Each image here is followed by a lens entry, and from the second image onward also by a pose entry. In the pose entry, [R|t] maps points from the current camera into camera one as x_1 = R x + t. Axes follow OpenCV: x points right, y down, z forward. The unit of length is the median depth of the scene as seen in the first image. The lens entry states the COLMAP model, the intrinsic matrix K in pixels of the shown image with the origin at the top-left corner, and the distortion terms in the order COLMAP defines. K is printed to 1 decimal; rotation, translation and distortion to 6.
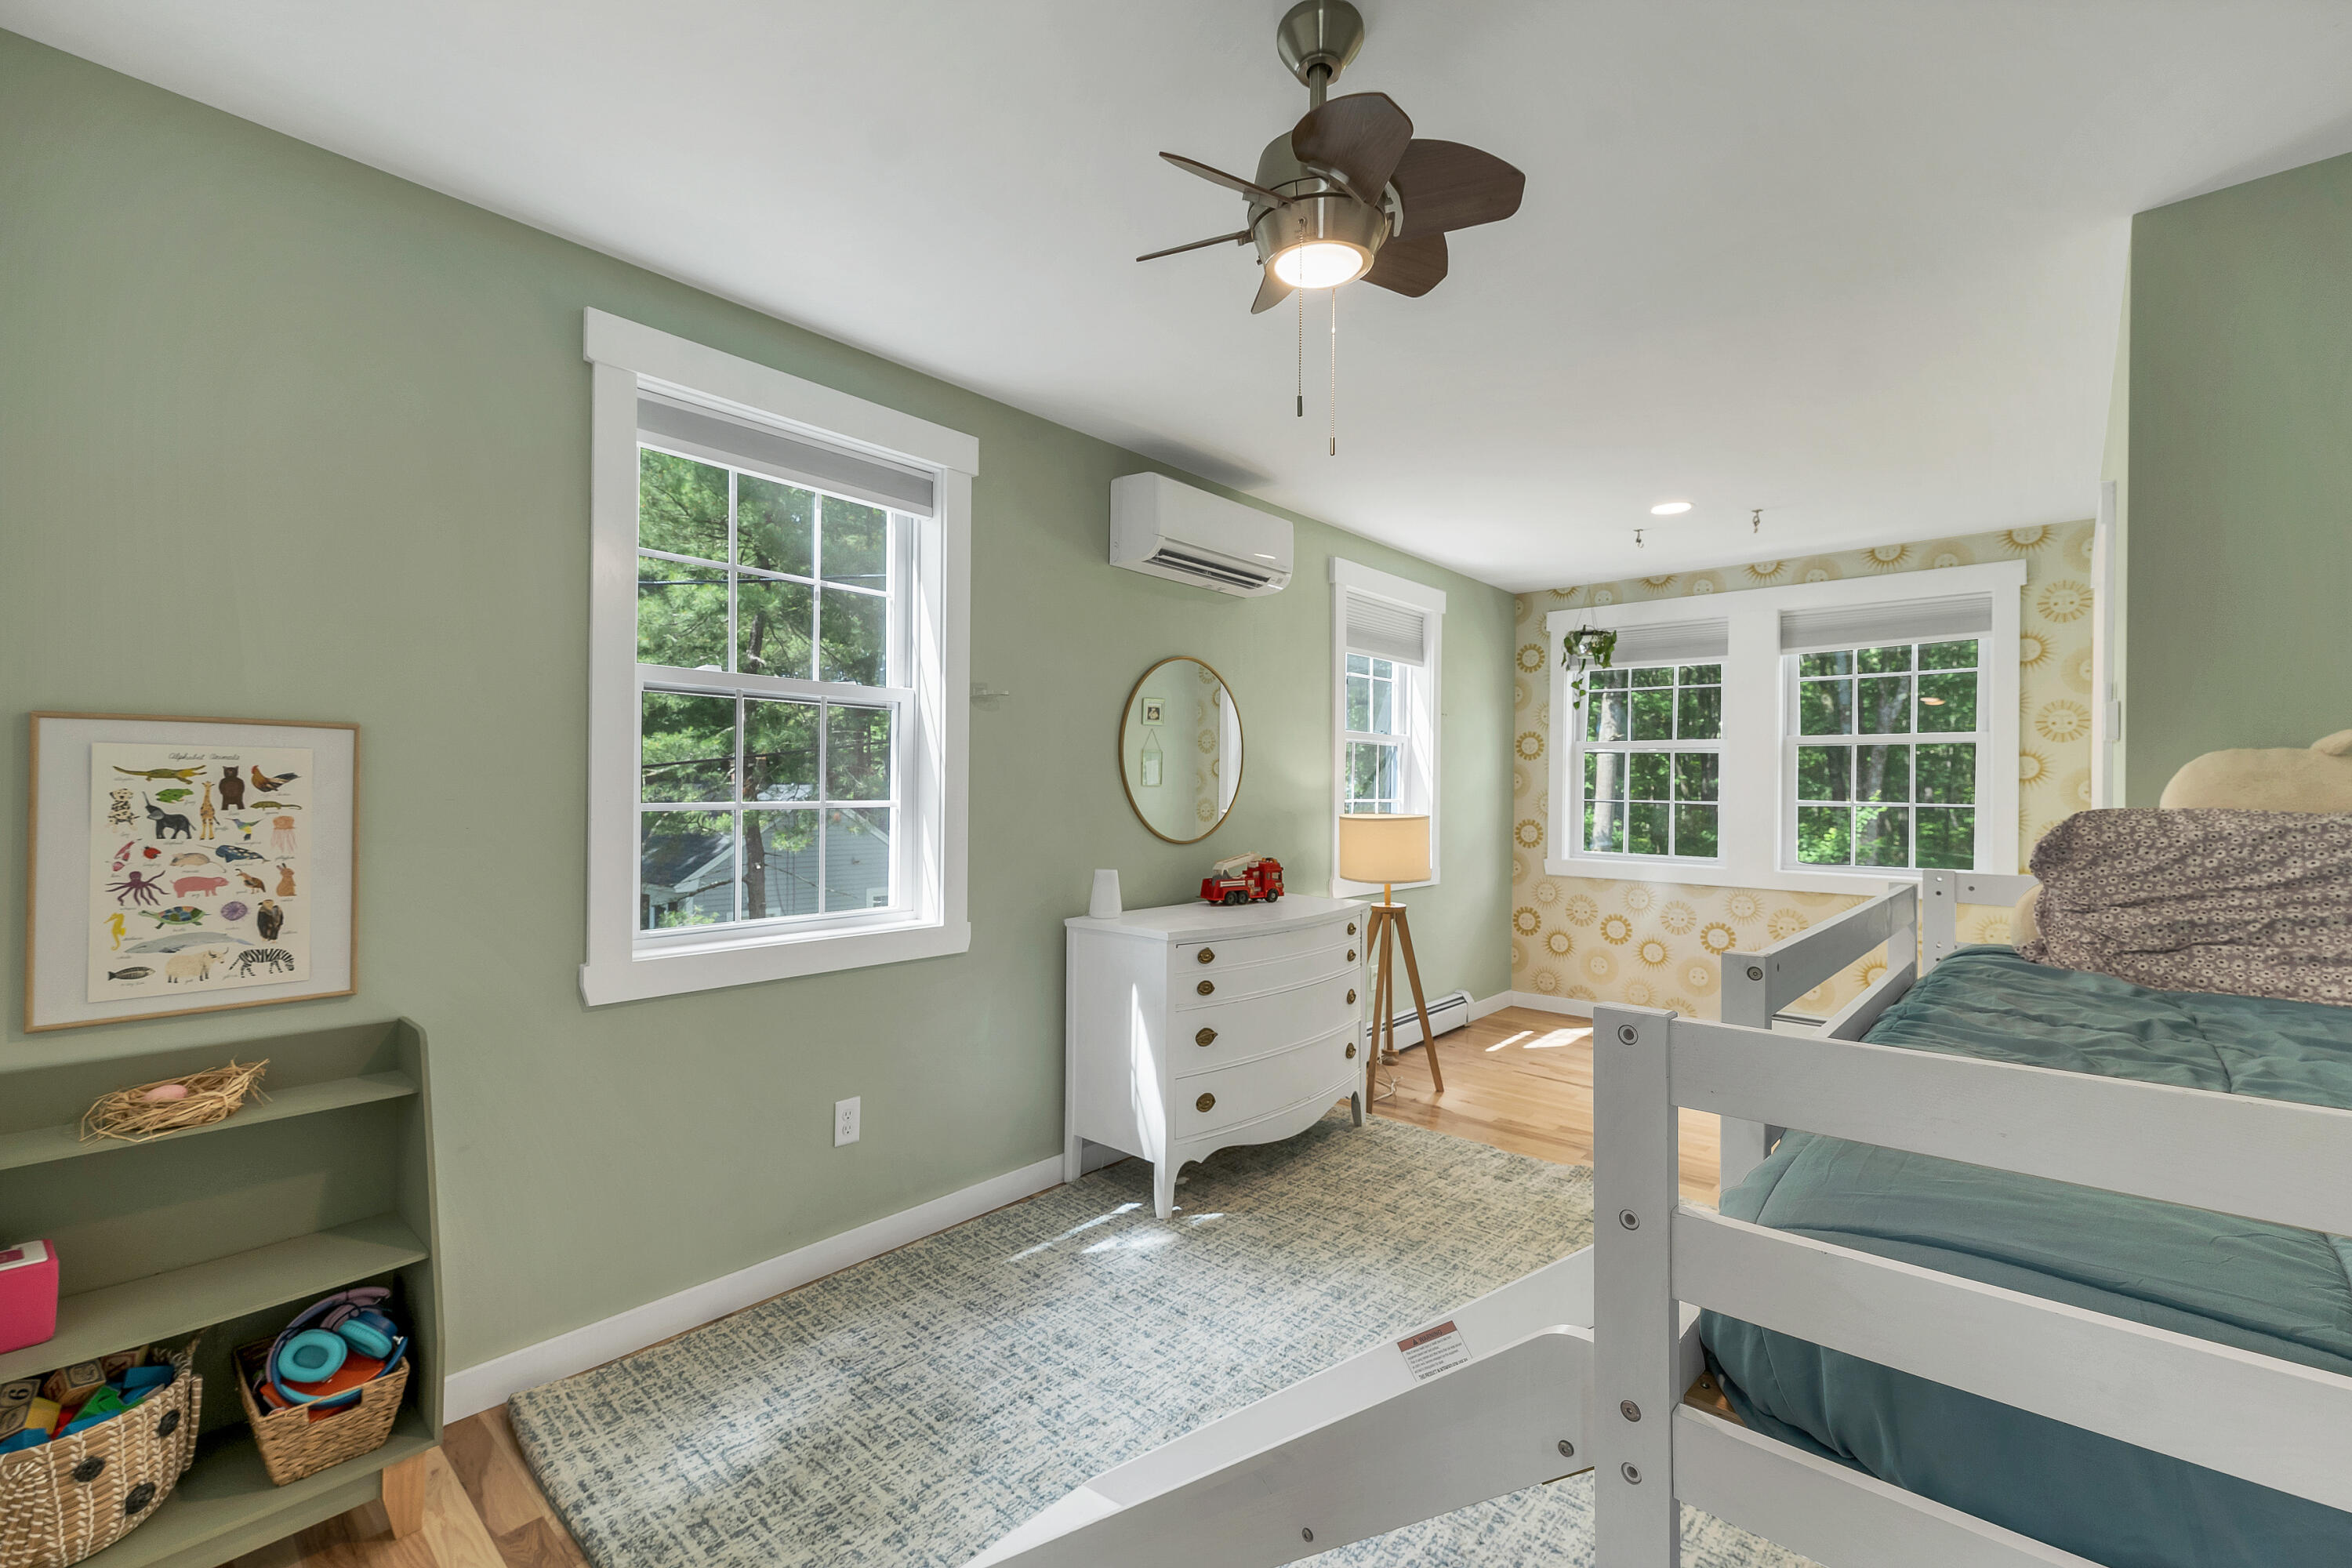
lens RADIAL K [[981.3, 0, 1176.0], [0, 981.3, 784.0], [0, 0, 1]] dist [0.004546, 0.000221]
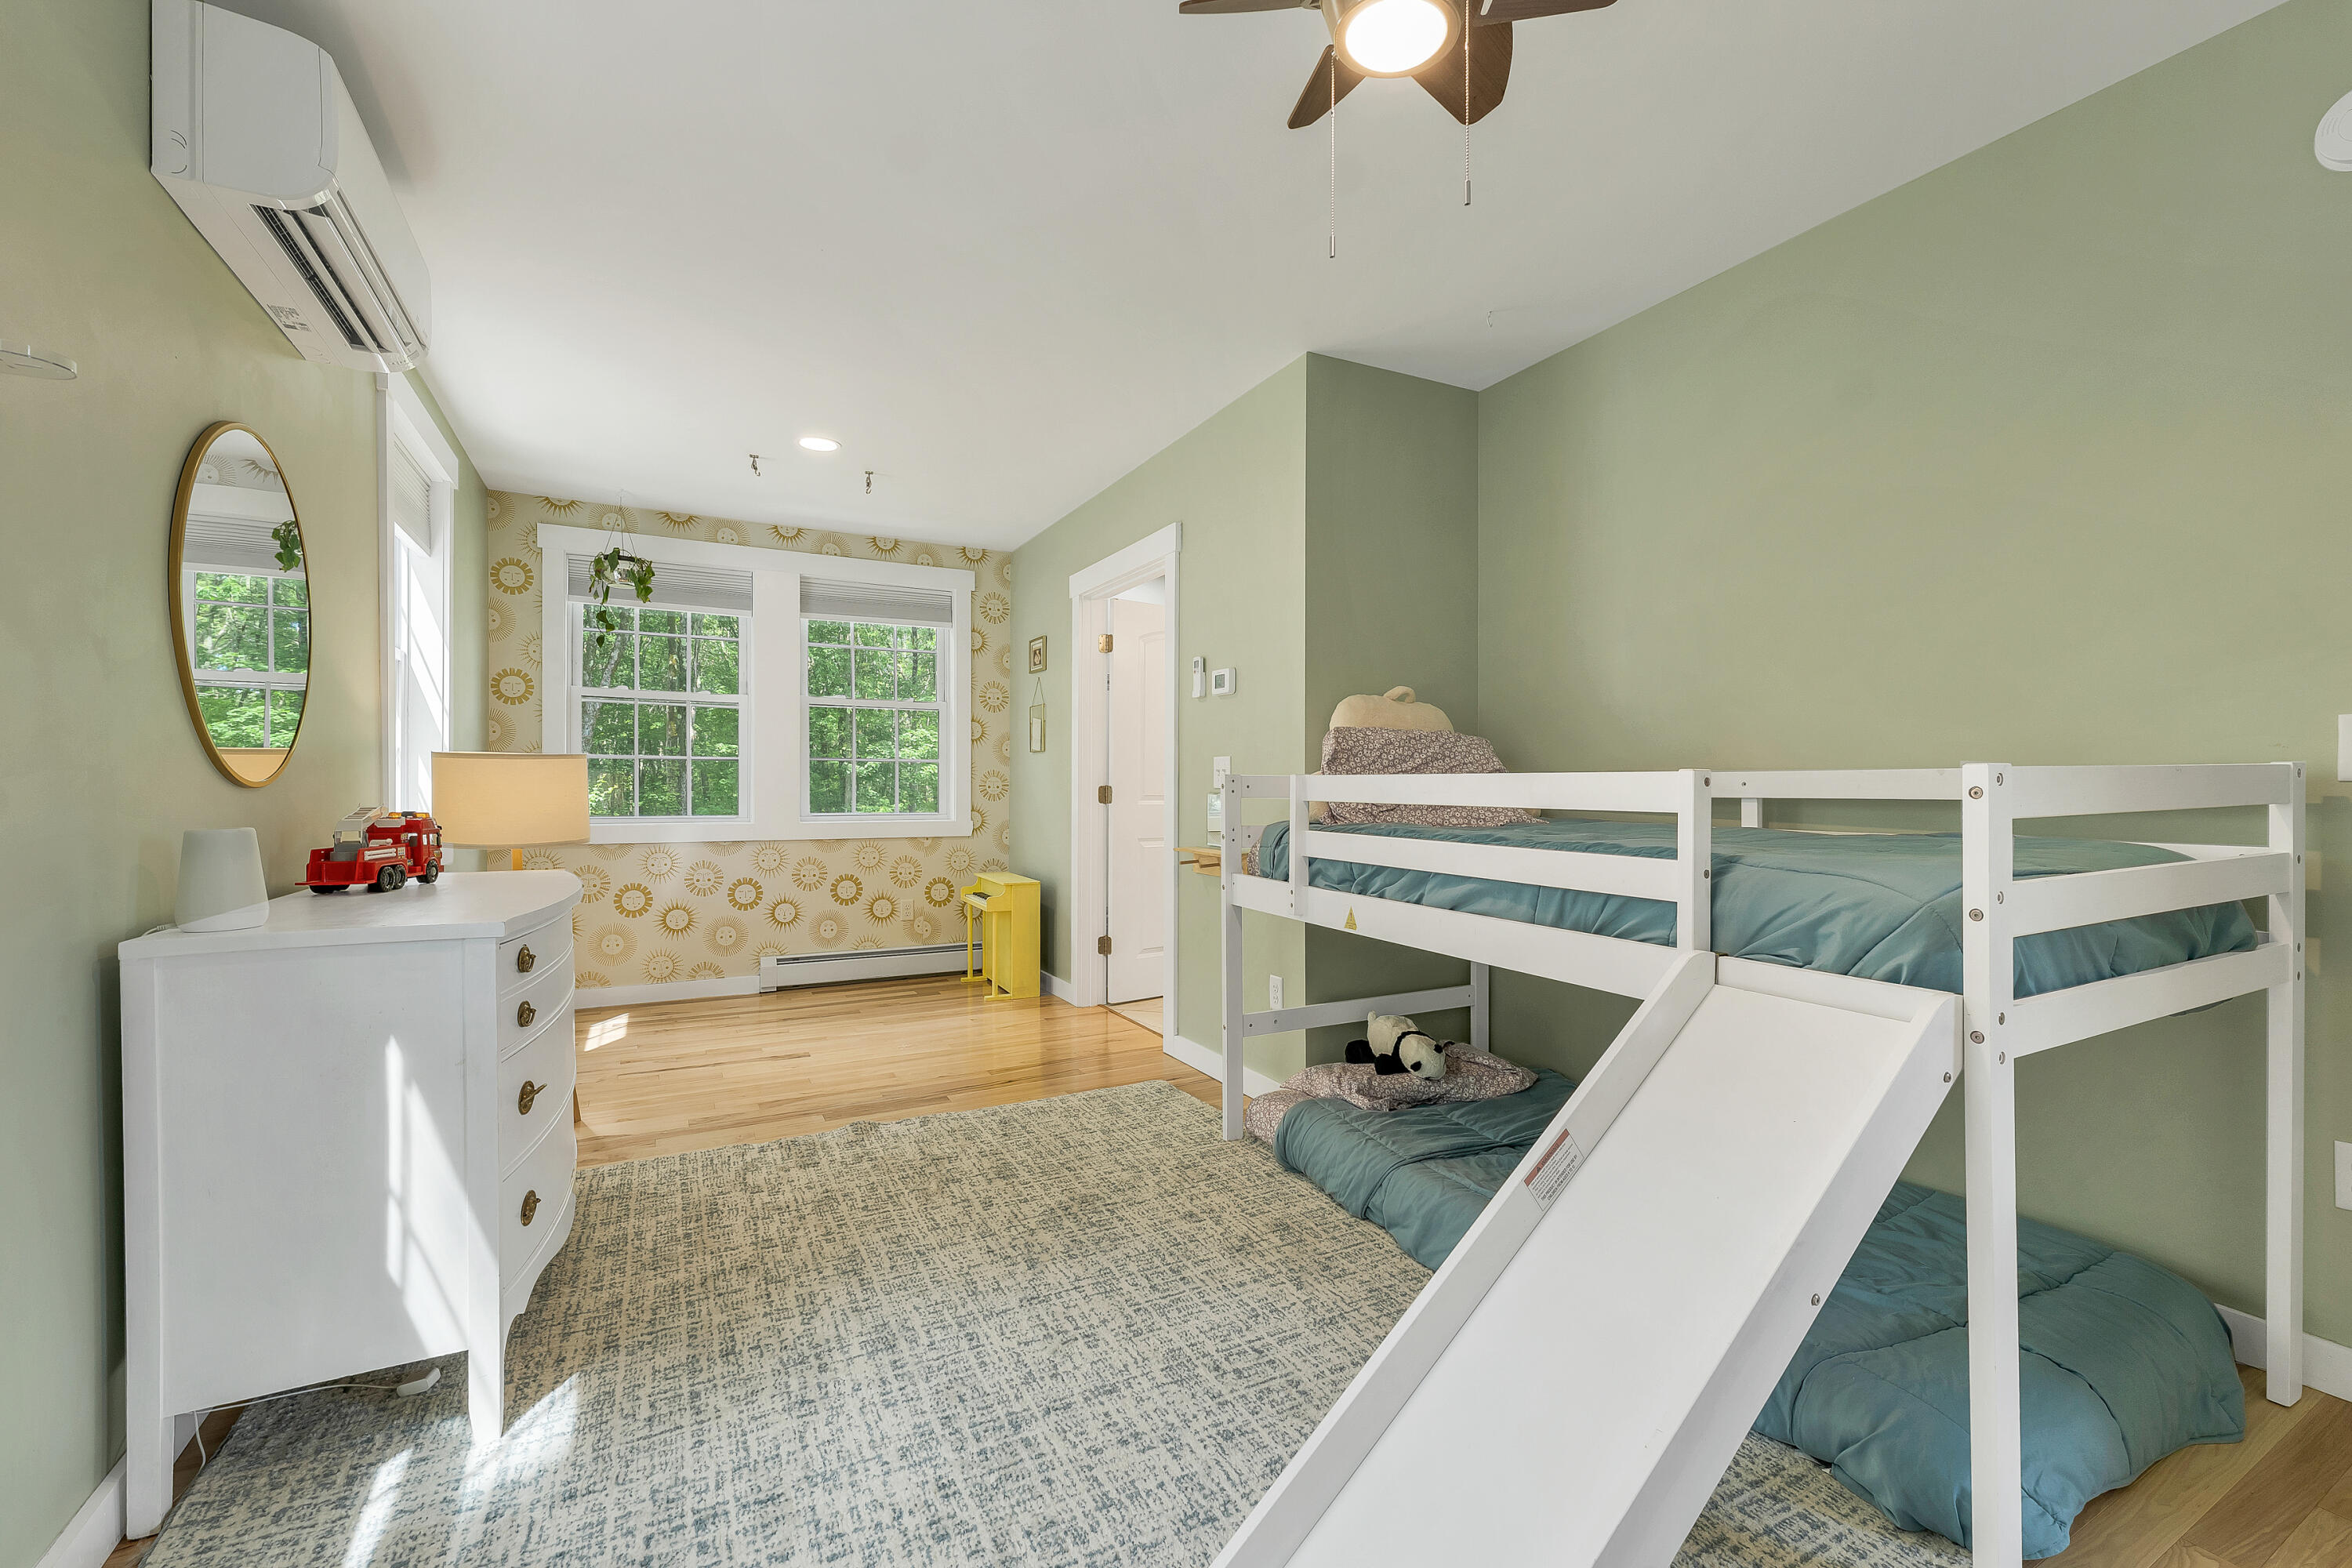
lens RADIAL K [[969.2, 0, 1169.7], [0, 969.2, 796.7], [0, 0, 1]] dist [-0.002348, -0.000503]
pose [[0.349881, -0.016845, 0.936643, -0.306997], [-0.003201, 0.999811, 0.019176, 0.054623], [-0.936789, -0.009708, 0.349761, 0.363031]]
